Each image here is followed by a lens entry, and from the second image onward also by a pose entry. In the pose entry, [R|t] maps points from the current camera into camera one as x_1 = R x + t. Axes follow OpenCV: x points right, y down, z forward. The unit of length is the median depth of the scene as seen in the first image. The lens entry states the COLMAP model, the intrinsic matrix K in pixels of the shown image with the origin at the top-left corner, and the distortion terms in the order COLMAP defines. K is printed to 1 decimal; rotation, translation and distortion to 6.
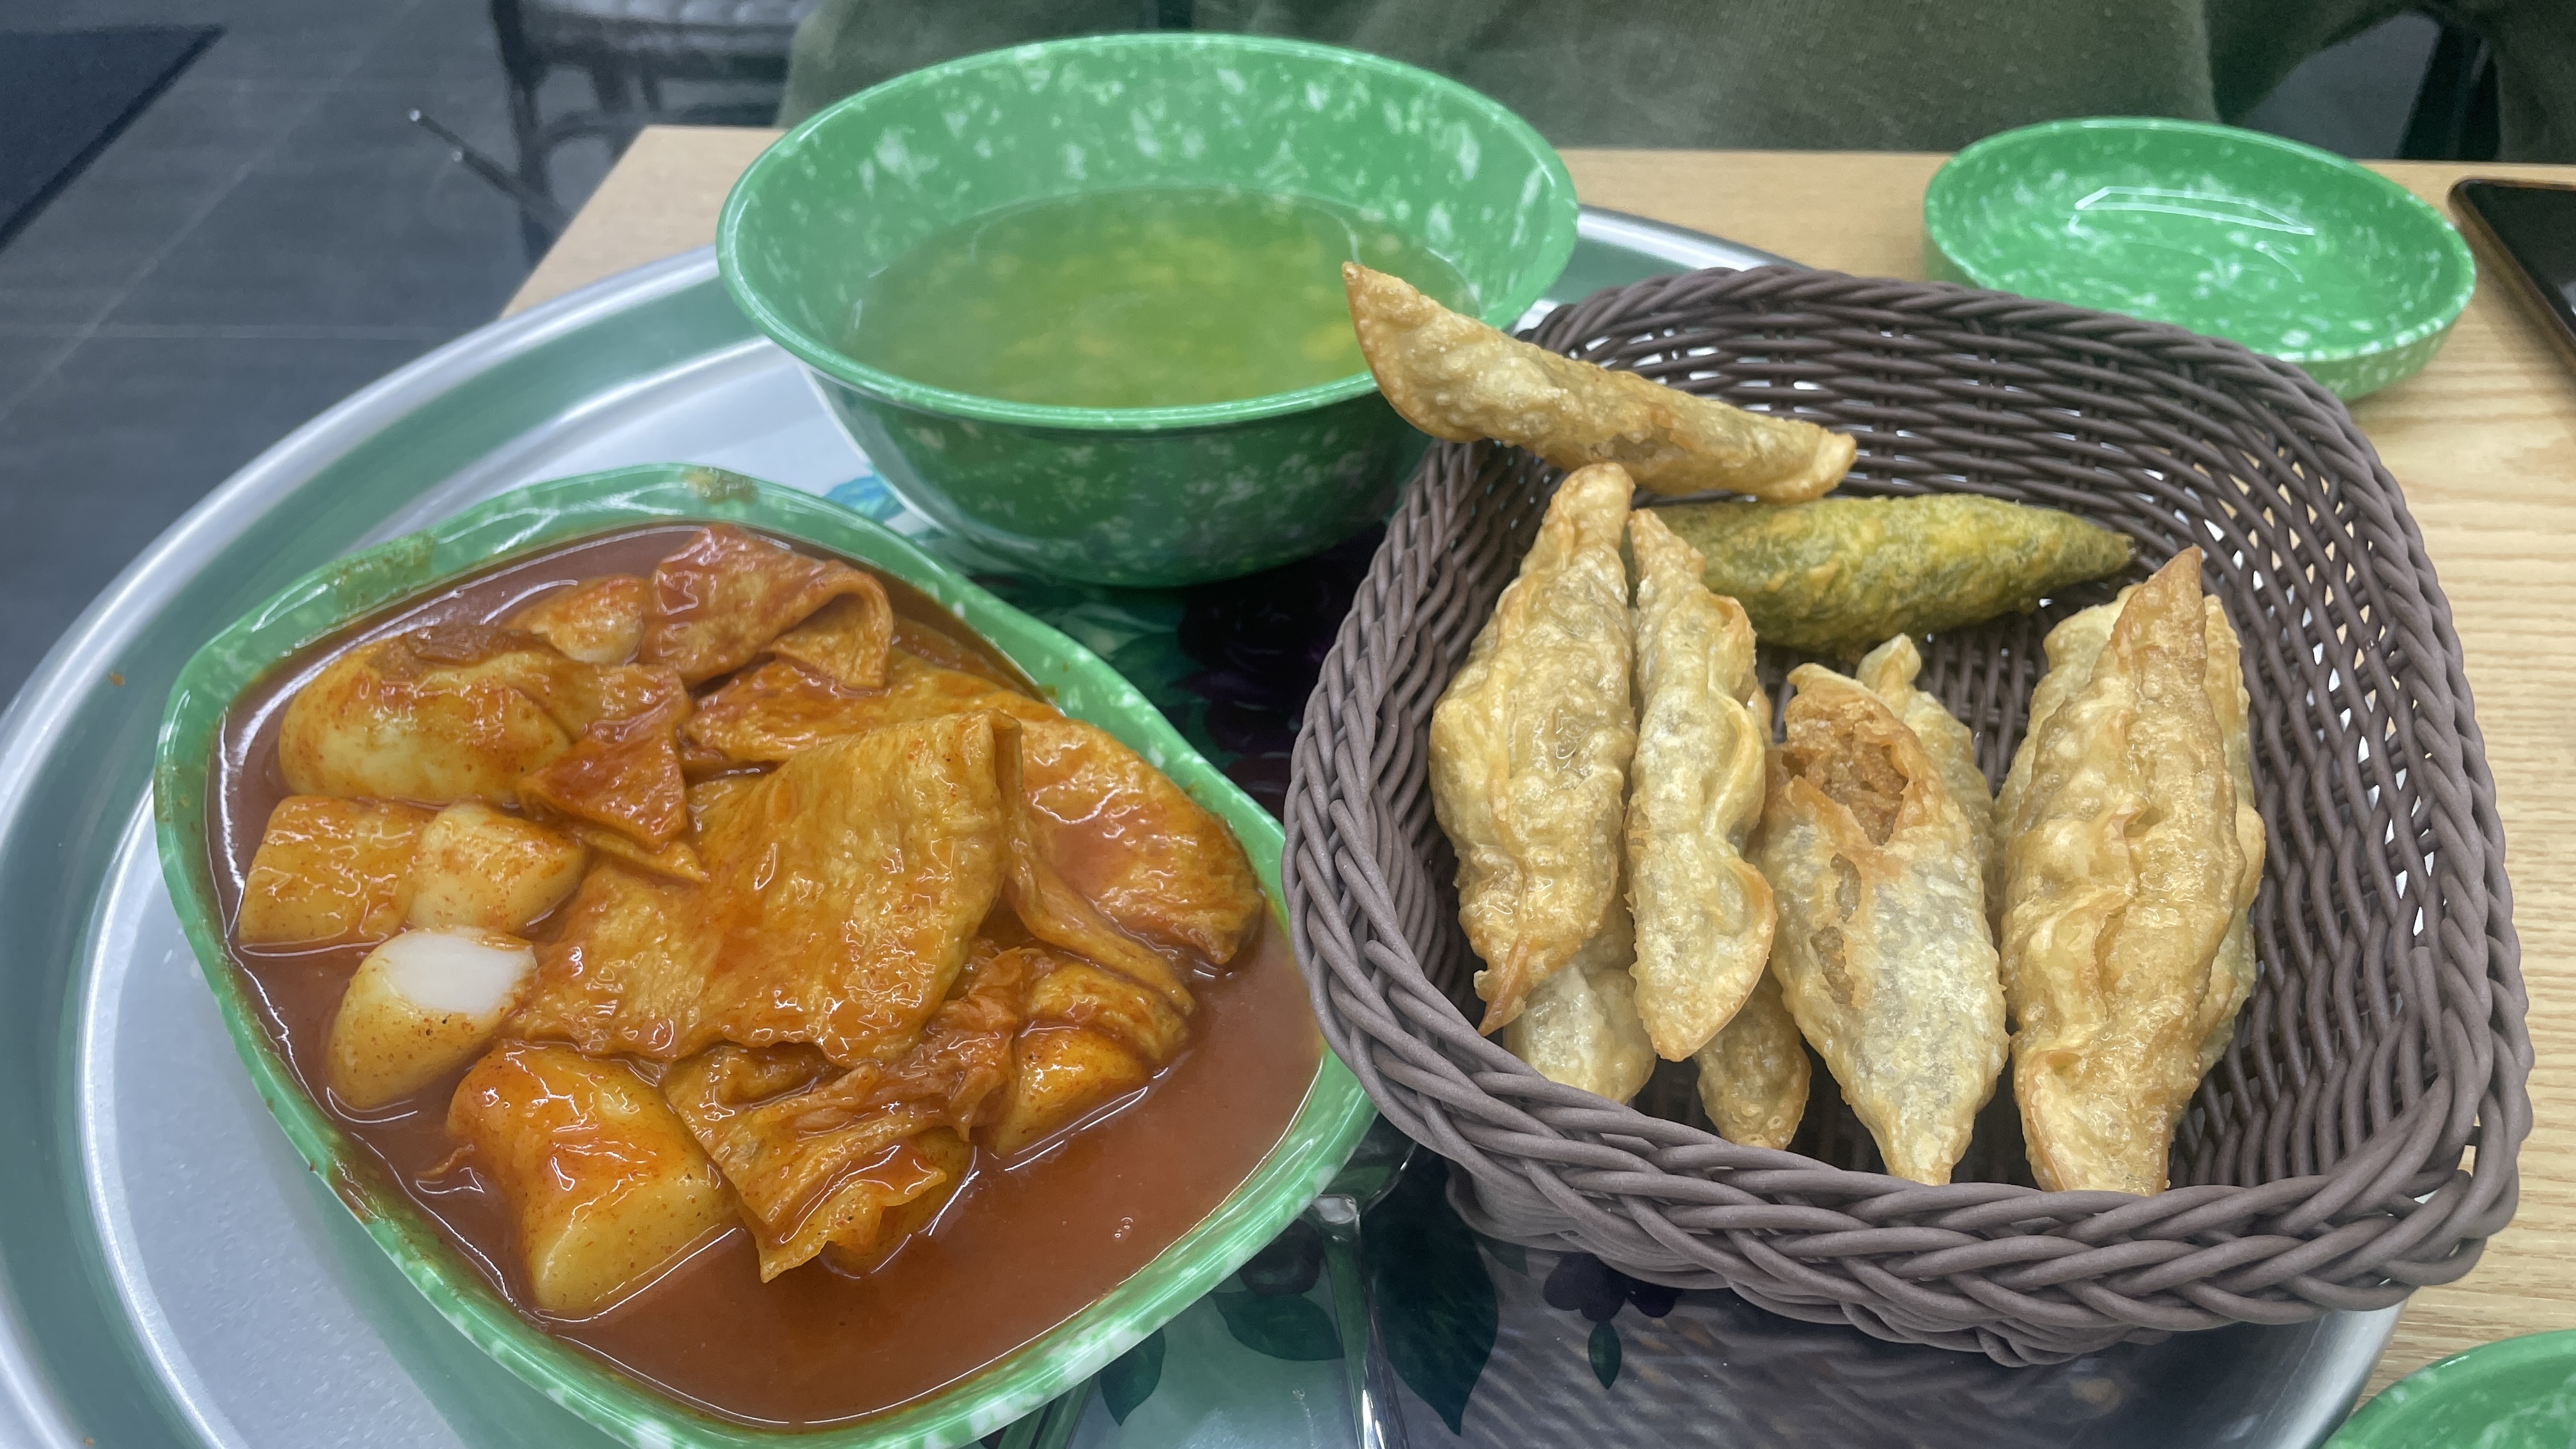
lens RADIAL K [[1950.4, 0, 1281.8], [0, 1950.4, 804.0], [0, 0, 1]] dist [0.074562, -0.122872]
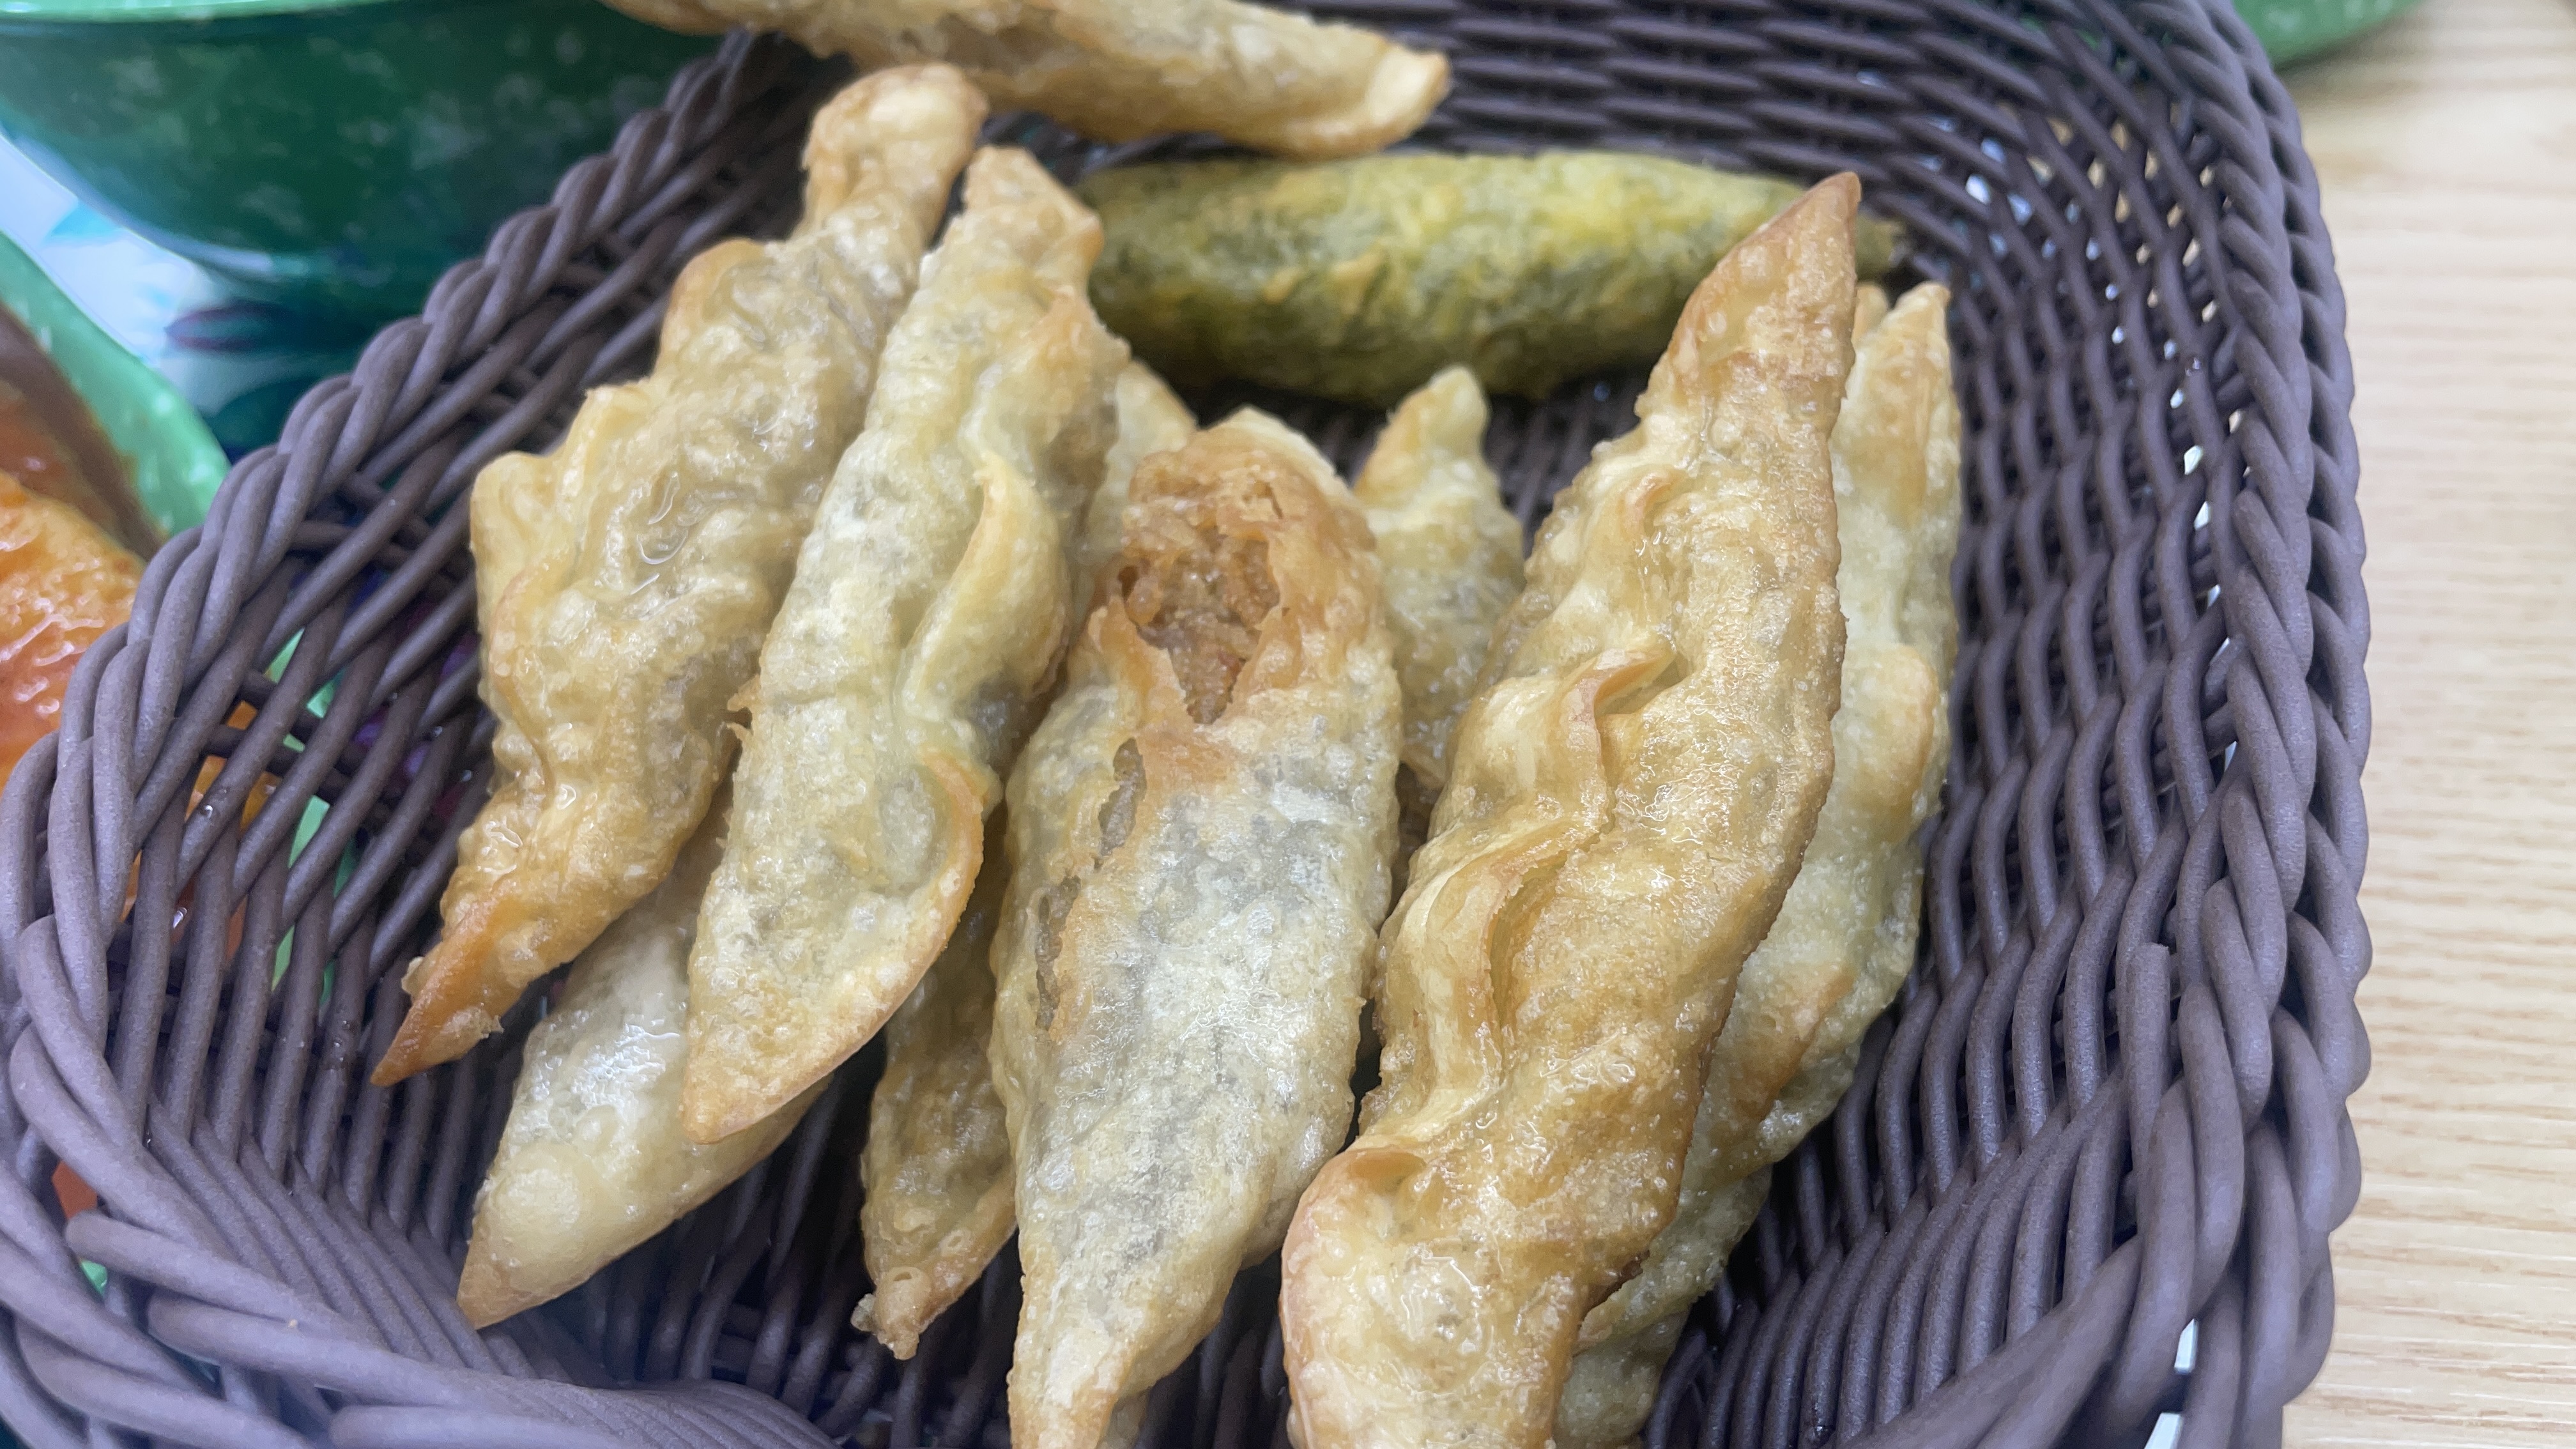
lens RADIAL K [[1950.4, 0, 1281.8], [0, 1950.4, 804.0], [0, 0, 1]] dist [0.074562, -0.122872]
pose [[0.999081, 0.007548, -0.042198, 0.340949], [-0.004092, 0.996674, 0.081390, -0.000876], [0.042672, -0.081143, 0.995789, 0.451924]]
